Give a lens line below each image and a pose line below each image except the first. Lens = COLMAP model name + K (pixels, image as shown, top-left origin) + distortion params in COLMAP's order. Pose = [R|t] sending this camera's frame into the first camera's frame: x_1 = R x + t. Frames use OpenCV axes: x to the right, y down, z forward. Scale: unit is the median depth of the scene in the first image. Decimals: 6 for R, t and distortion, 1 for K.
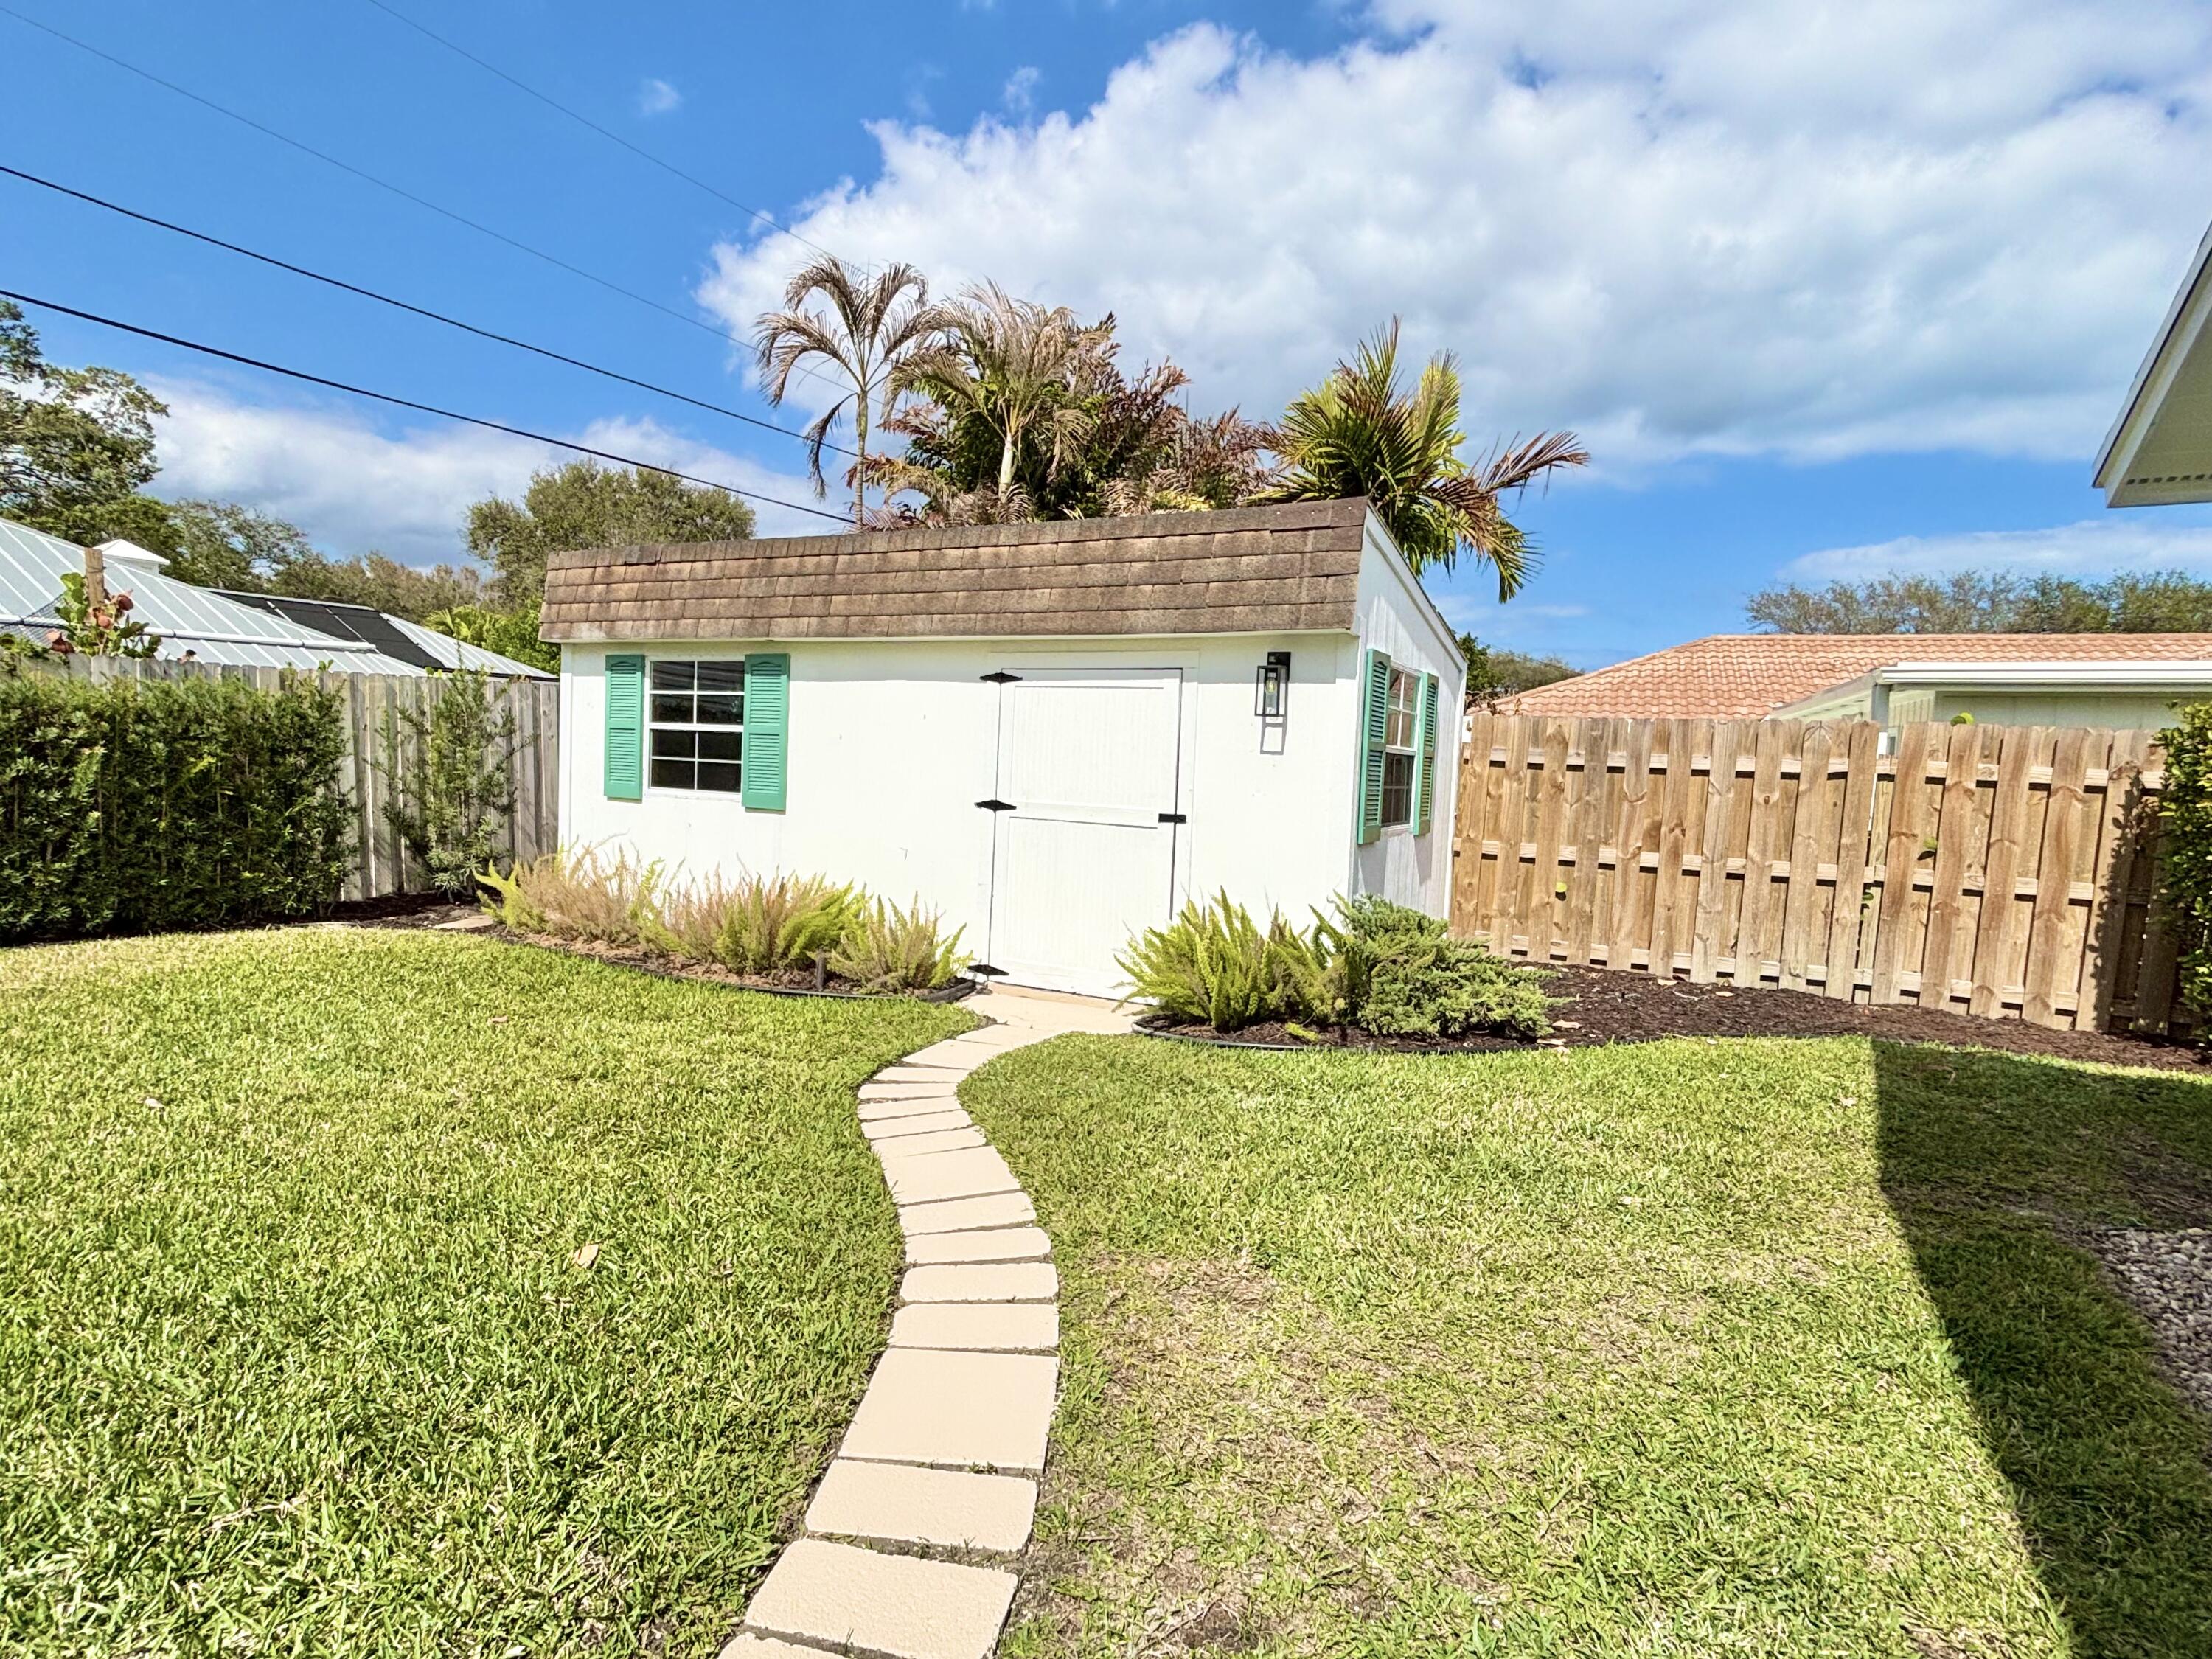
lens RADIAL K [[1115.4, 0, 1102.4], [0, 1115.4, 835.1], [0, 0, 1]] dist [0.000894, 0.000052]
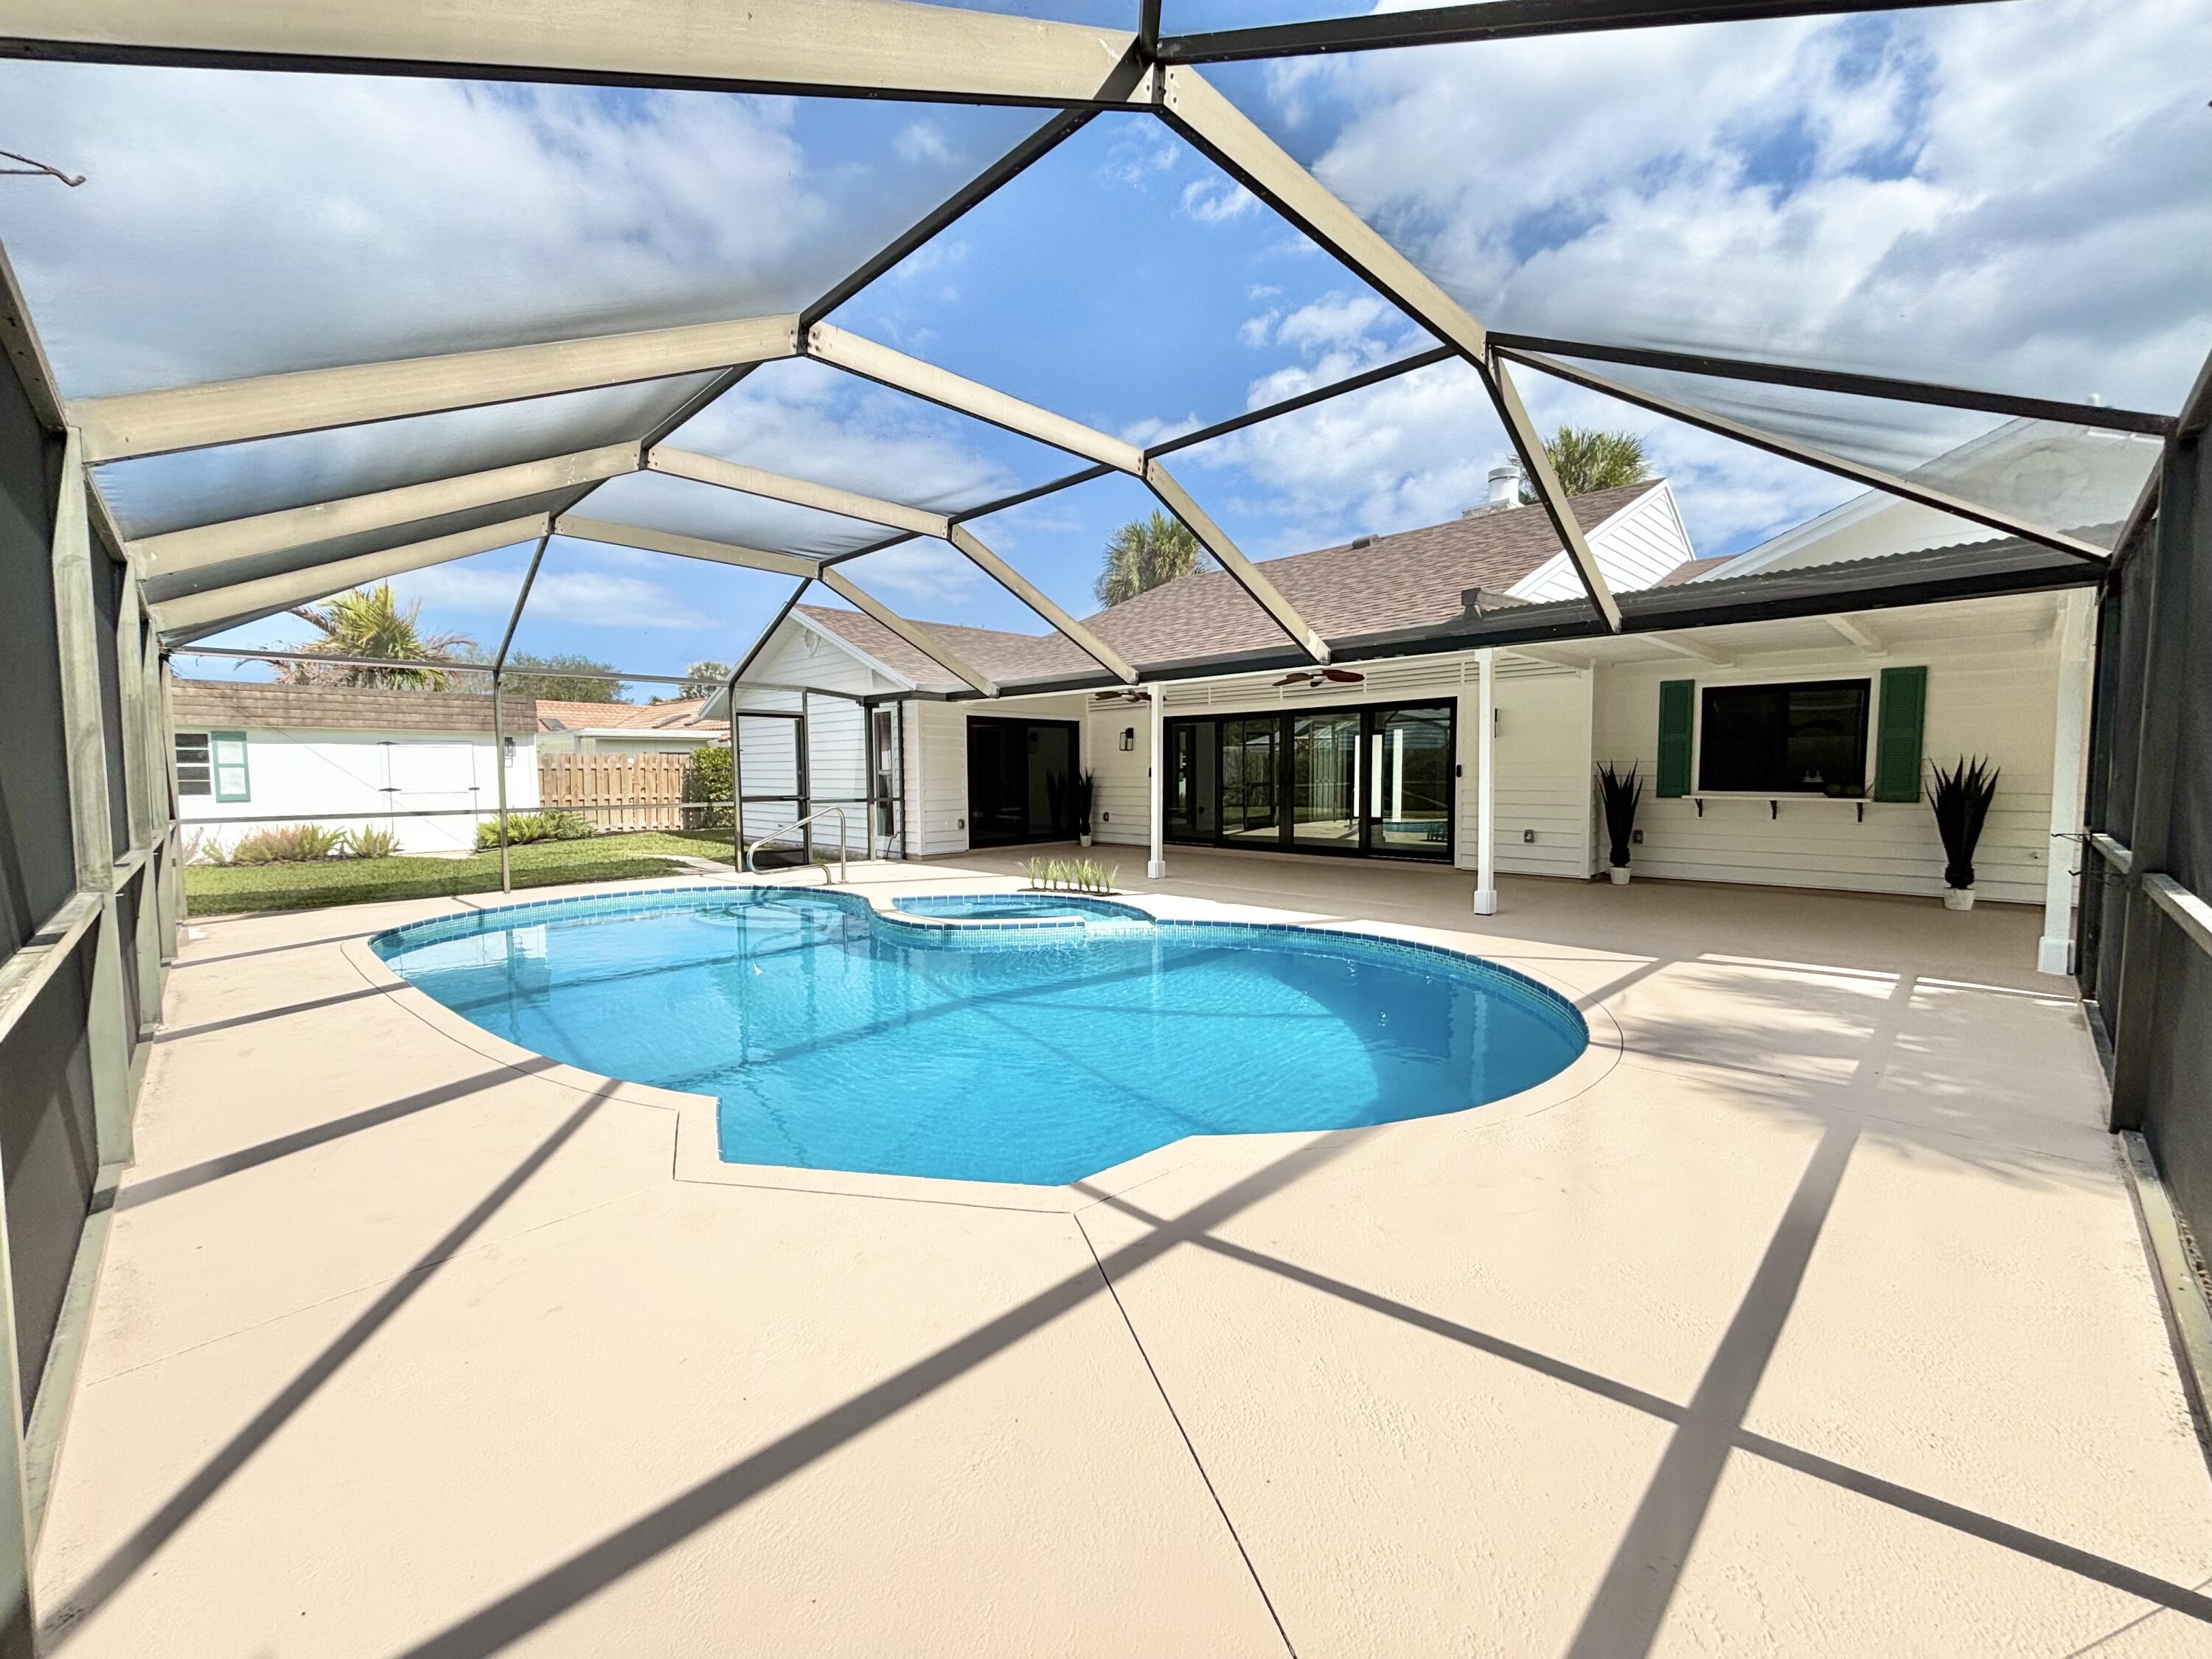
lens RADIAL K [[894.8, 0, 1104.3], [0, 894.8, 827.5], [0, 0, 1]] dist [0.004622, 0.000307]
pose [[0.247873, -0.097729, 0.963850, -1.814259], [0.095861, 0.992491, 0.075981, 0.067011], [-0.964038, 0.073562, 0.255380, -1.266738]]
